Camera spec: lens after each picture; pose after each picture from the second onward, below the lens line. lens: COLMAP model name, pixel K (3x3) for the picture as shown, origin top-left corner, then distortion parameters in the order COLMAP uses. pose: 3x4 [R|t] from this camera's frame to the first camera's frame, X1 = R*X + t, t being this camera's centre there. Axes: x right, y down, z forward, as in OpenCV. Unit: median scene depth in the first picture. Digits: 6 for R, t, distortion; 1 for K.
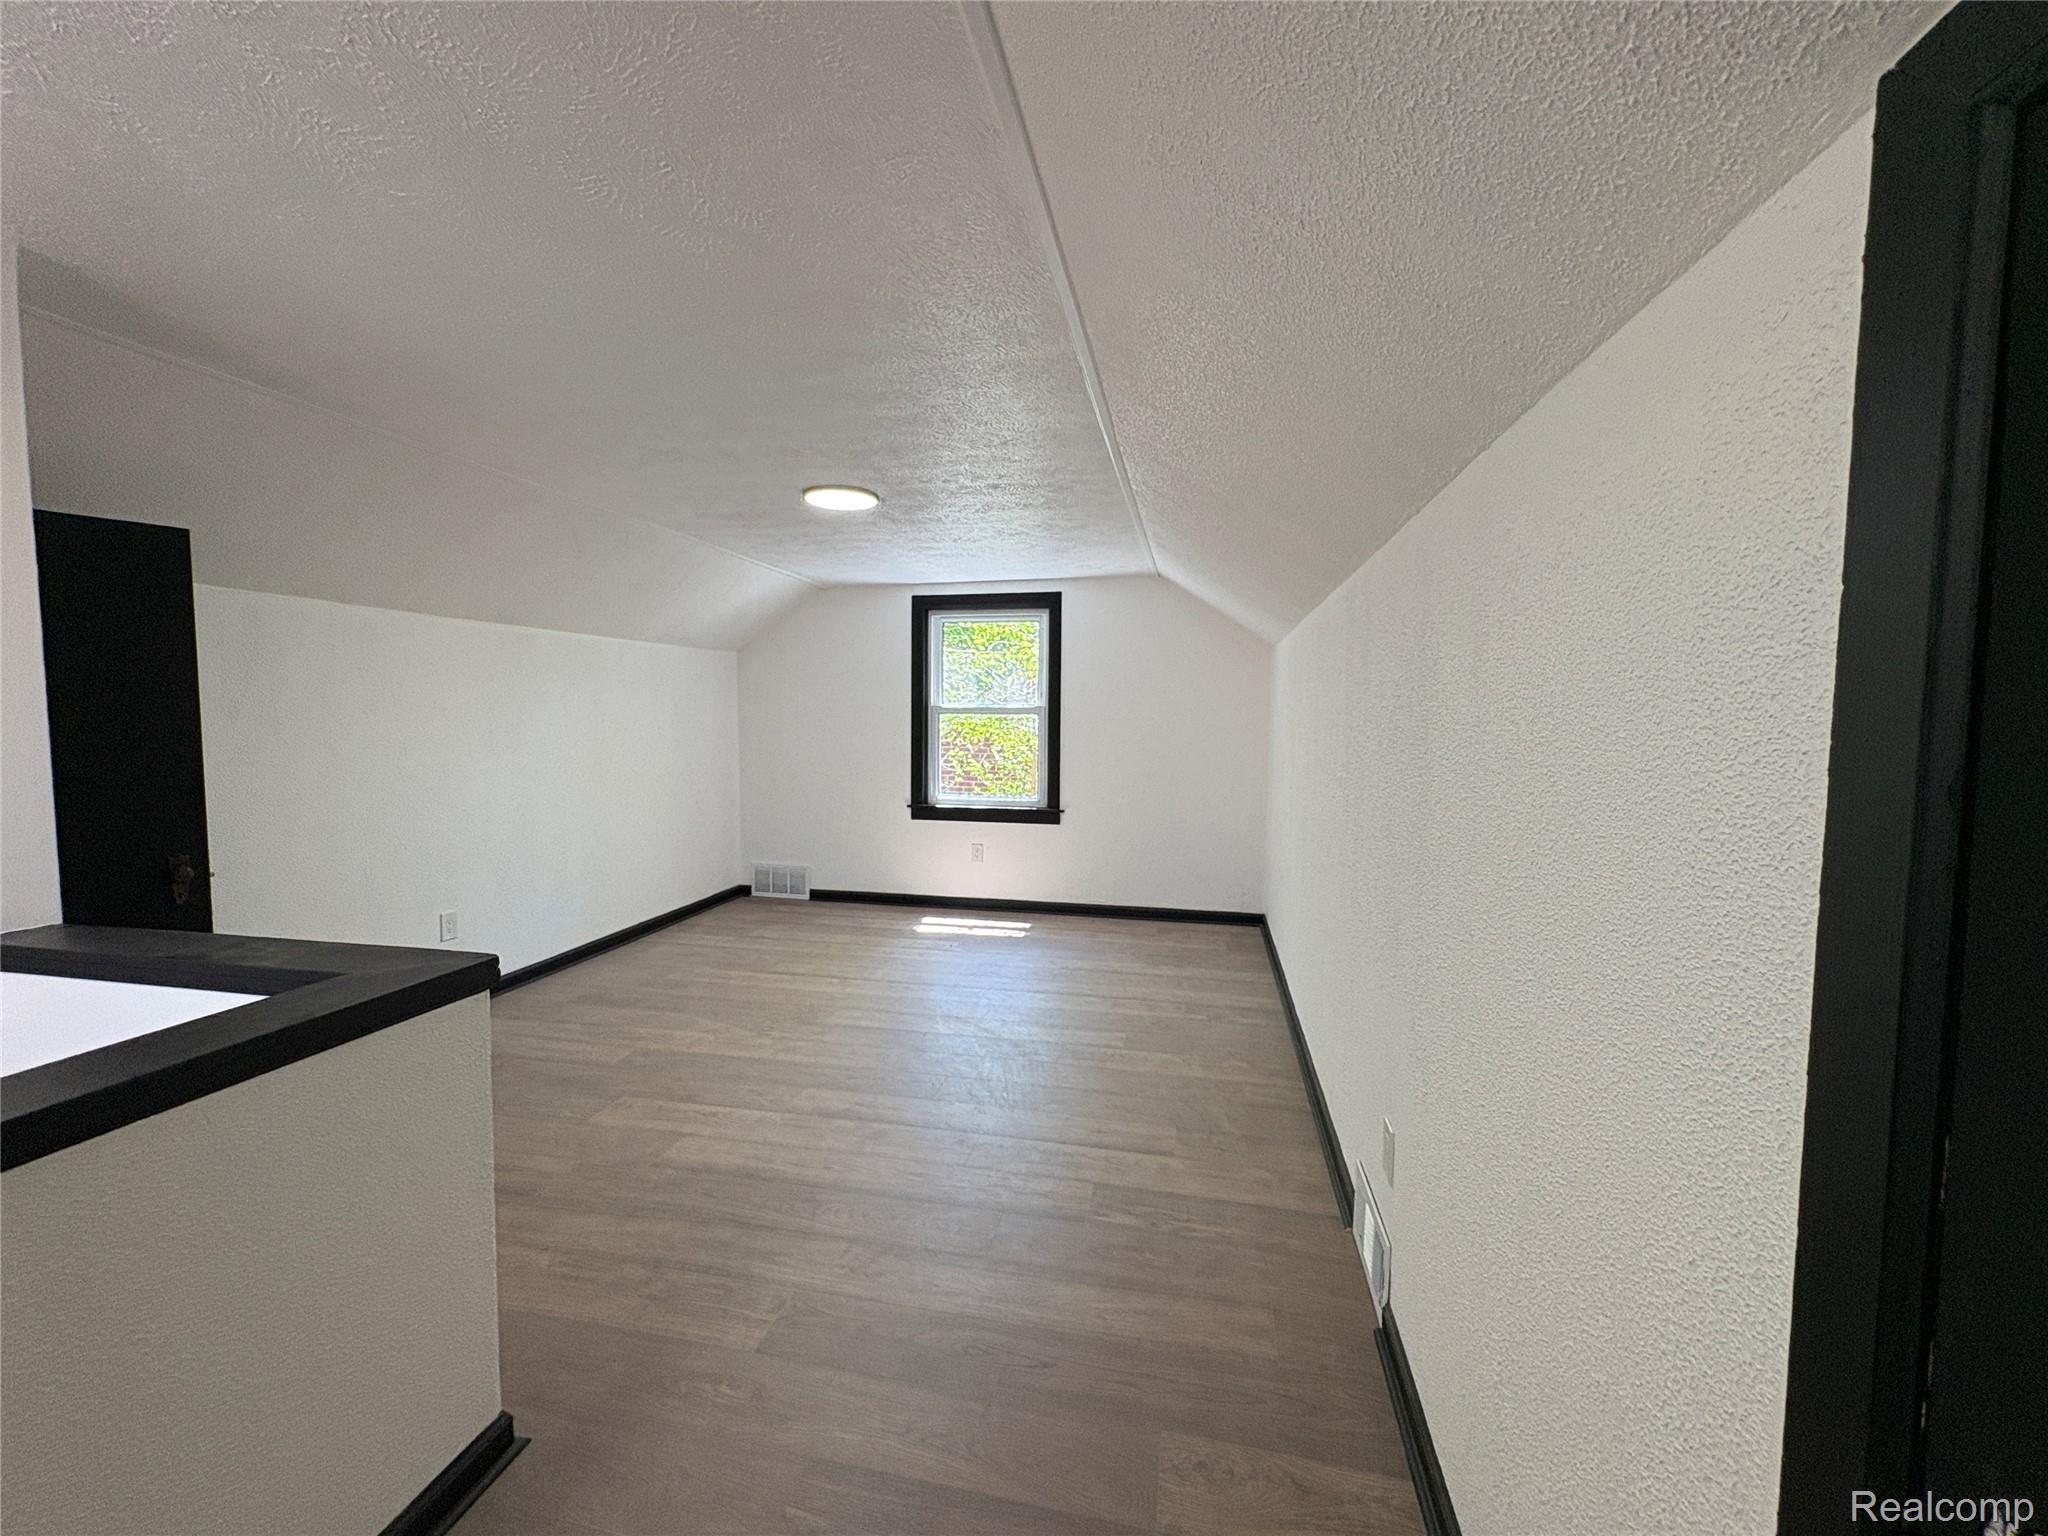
lens RADIAL K [[821.9, 0, 1022.8], [0, 821.9, 767.1], [0, 0, 1]] dist [-0.003628, 0.000191]
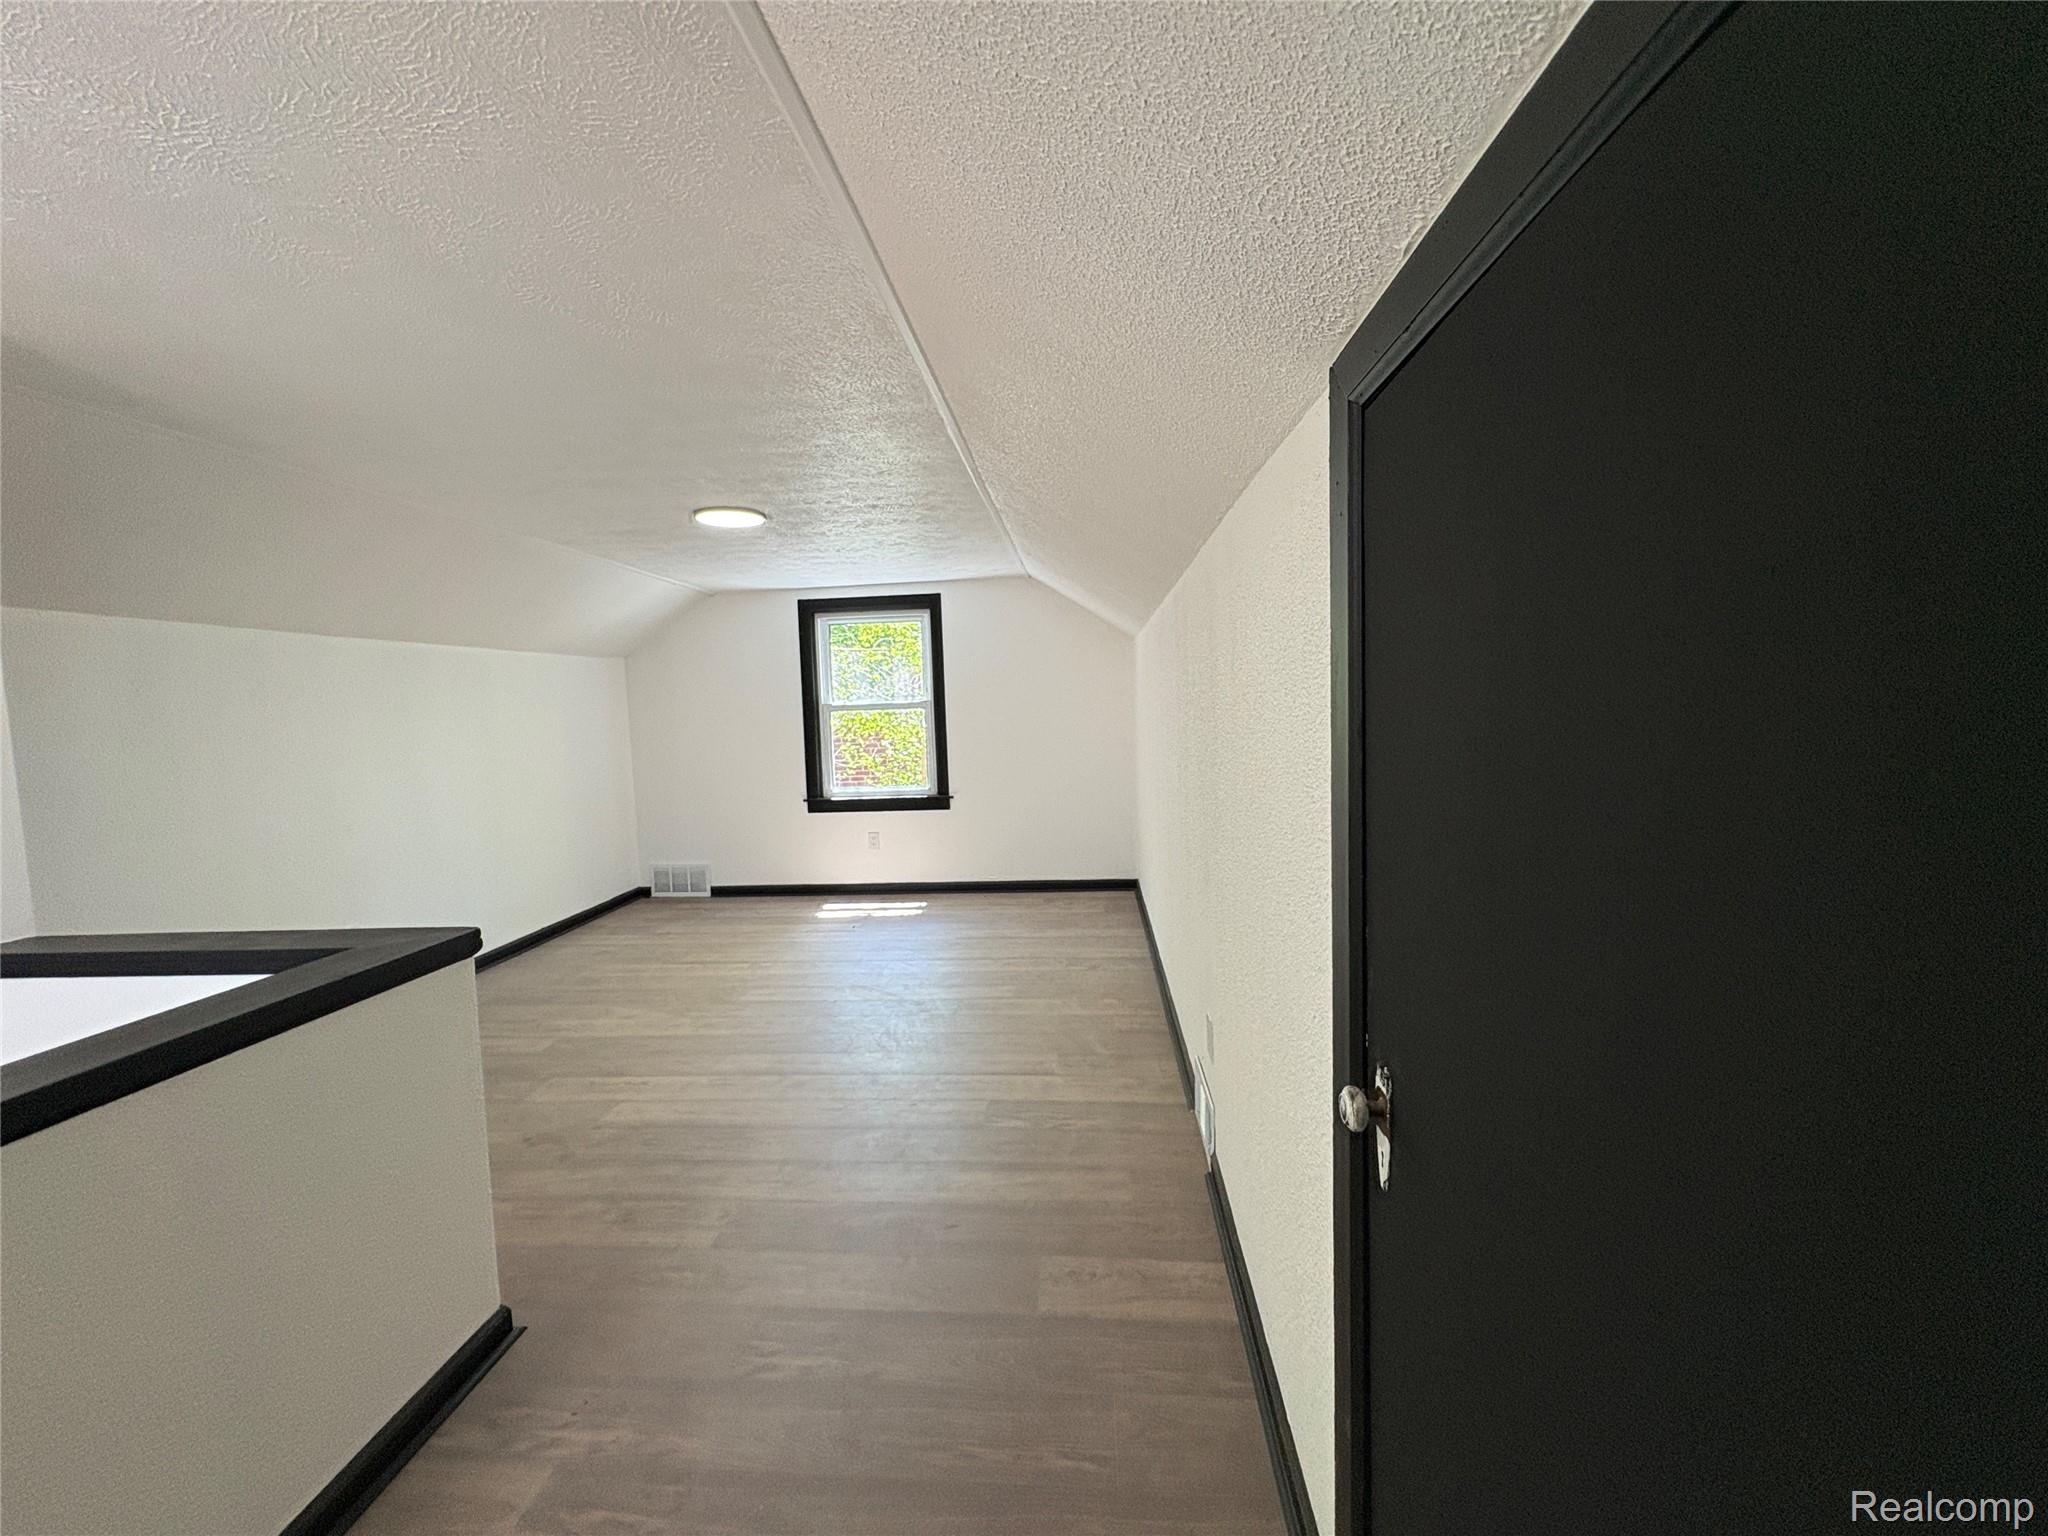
lens RADIAL K [[821.9, 0, 1024.0], [0, 821.9, 764.4], [0, 0, 1]] dist [-0.003628, 0.000191]
pose [[0.989998, -0.049707, 0.132031, 0.002761], [0.048710, 0.998755, 0.010772, 0.005550], [-0.132402, -0.004233, 0.991187, -0.109245]]
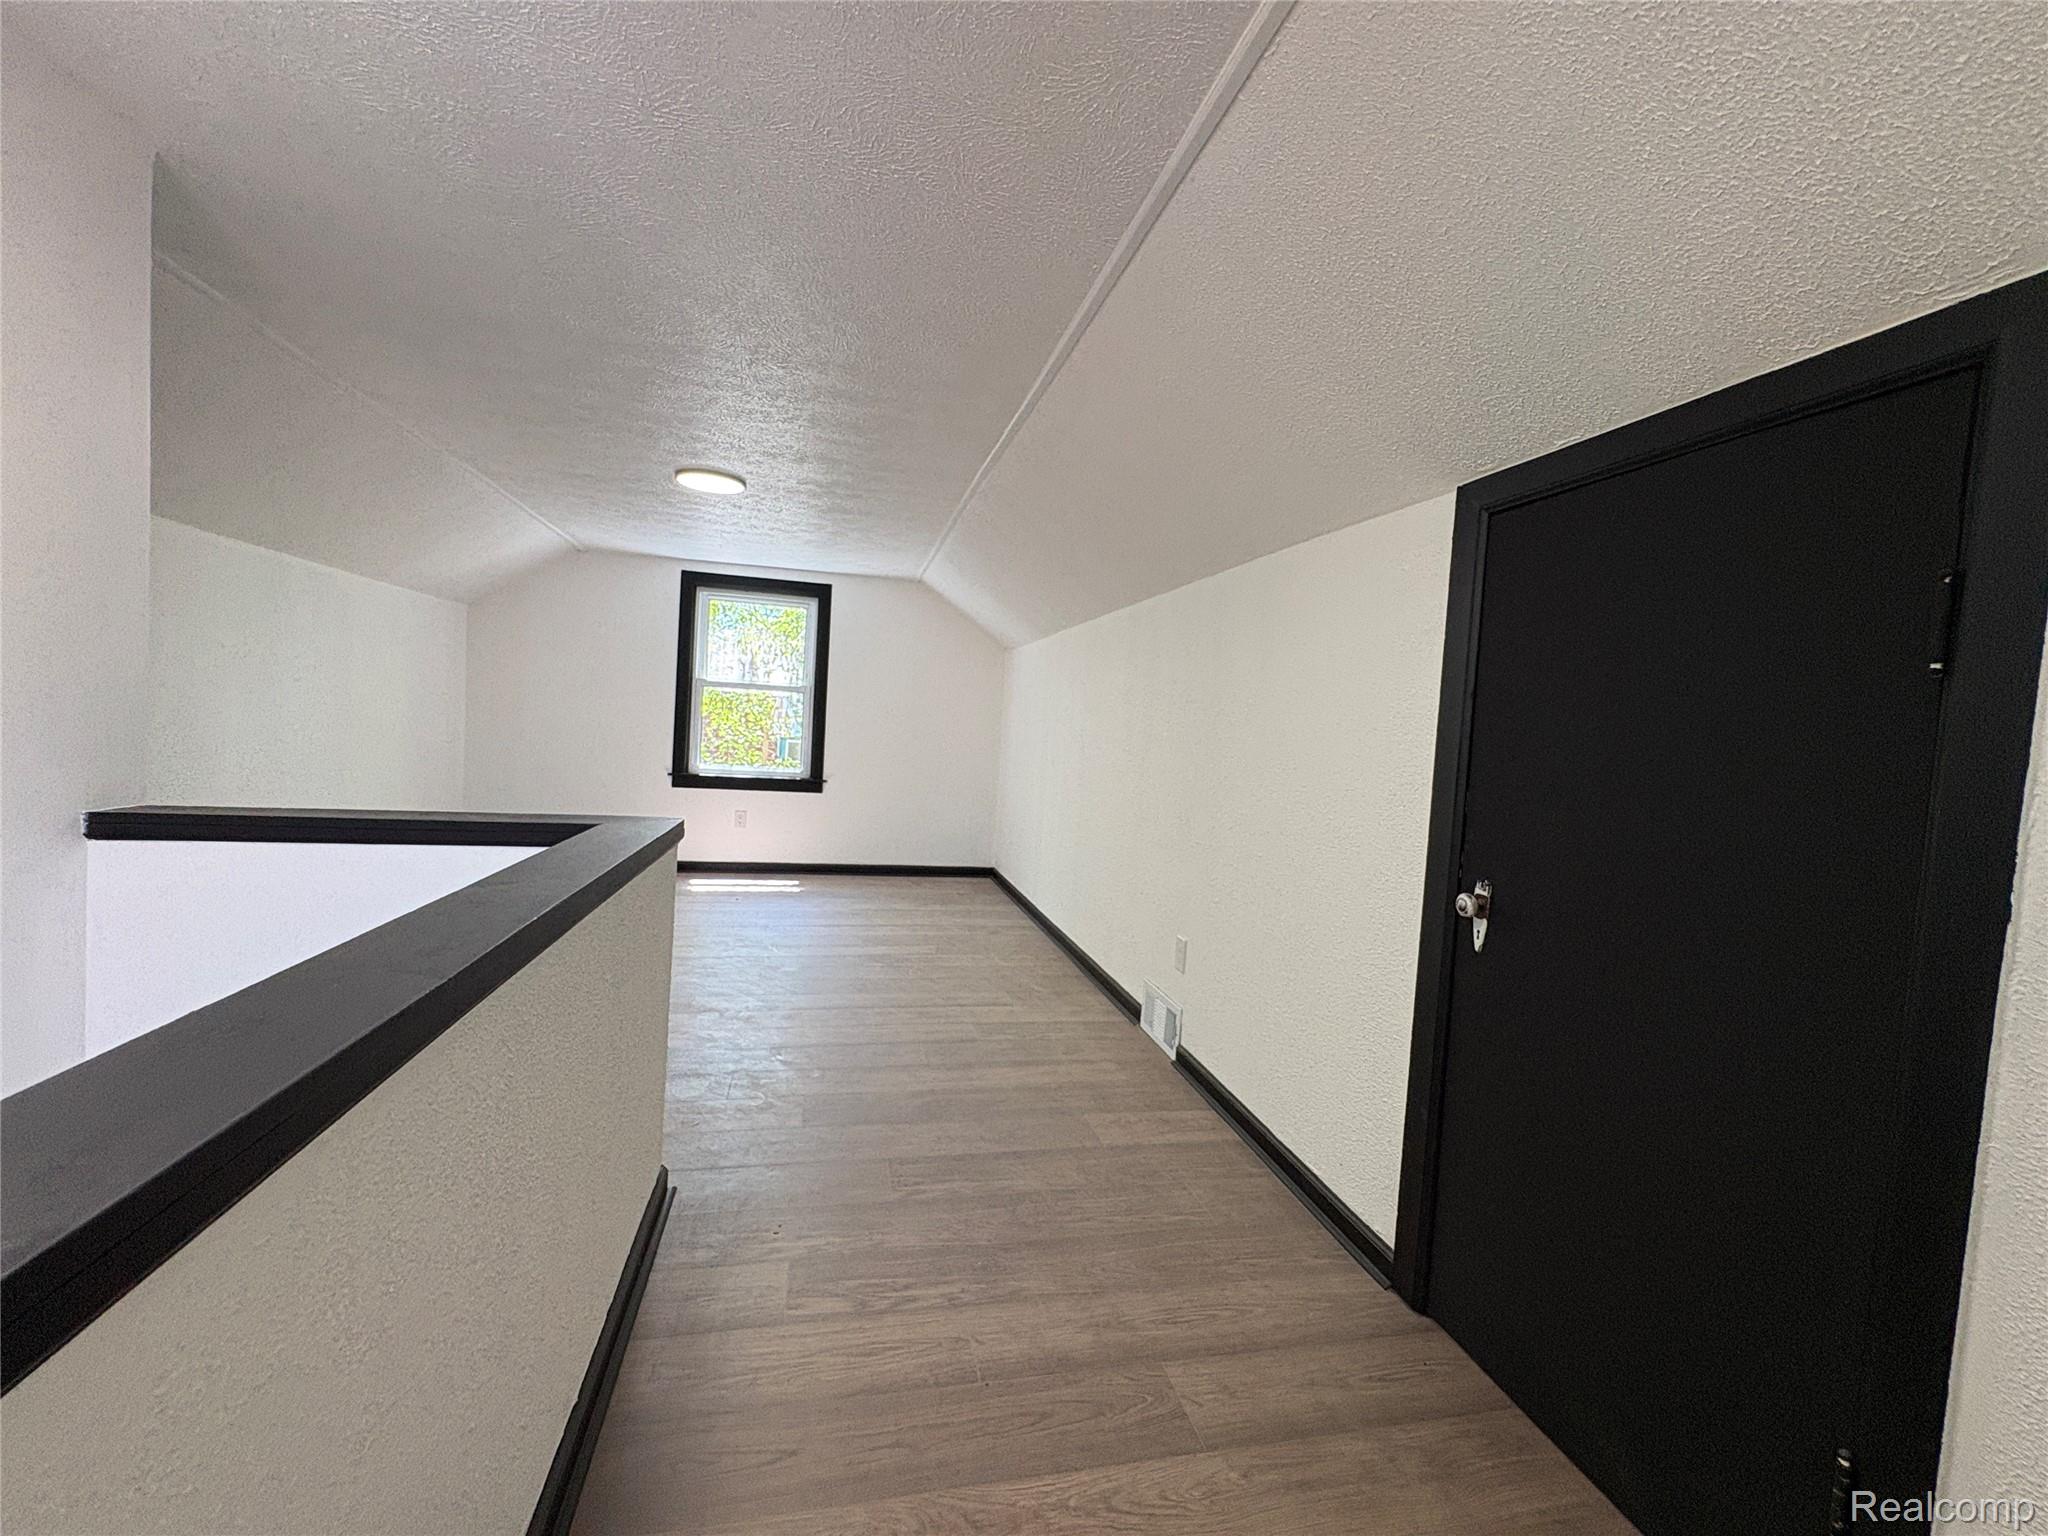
lens RADIAL K [[821.9, 0, 1022.9], [0, 821.9, 764.7], [0, 0, 1]] dist [-0.003628, 0.000191]
pose [[0.904328, 0.028901, 0.425859, -0.255856], [-0.027037, 0.999580, -0.010421, 0.049963], [-0.425981, -0.002090, 0.904730, -0.167870]]
